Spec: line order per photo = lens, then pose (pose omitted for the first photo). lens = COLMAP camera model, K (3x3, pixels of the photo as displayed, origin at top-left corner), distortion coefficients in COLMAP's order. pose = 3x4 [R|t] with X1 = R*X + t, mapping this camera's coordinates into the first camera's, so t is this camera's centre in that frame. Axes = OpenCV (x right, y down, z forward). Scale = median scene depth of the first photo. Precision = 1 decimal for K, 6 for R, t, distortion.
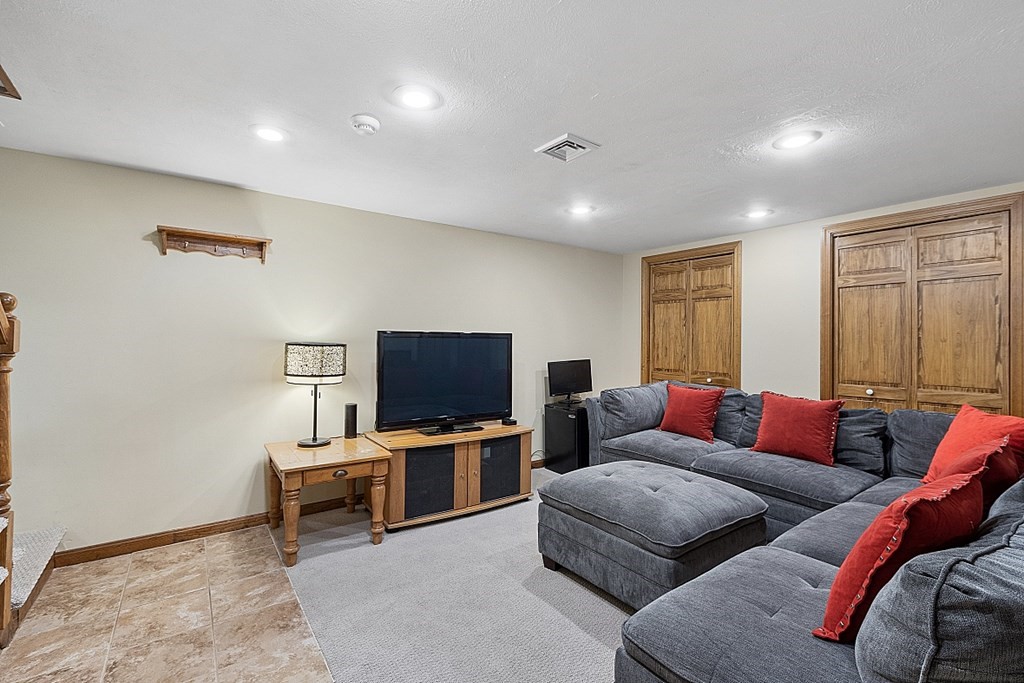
lens RADIAL K [[445.4, 0, 506.9], [0, 445.4, 339.7], [0, 0, 1]] dist [-0.001871, -0.000661]
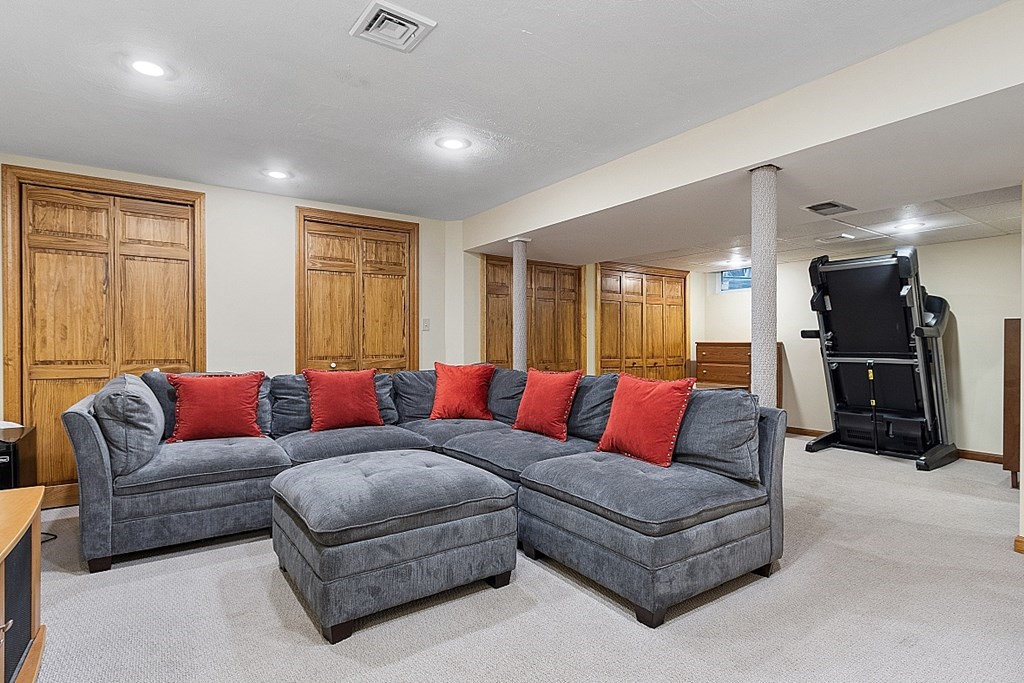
lens RADIAL K [[501.6, 0, 507.3], [0, 501.6, 341.1], [0, 0, 1]] dist [-0.005390, -0.000712]
pose [[0.033043, -0.007850, 0.999423, -0.350693], [-0.003386, 0.999963, 0.007966, 0.034857], [-0.999448, -0.003647, 0.033015, 0.402375]]
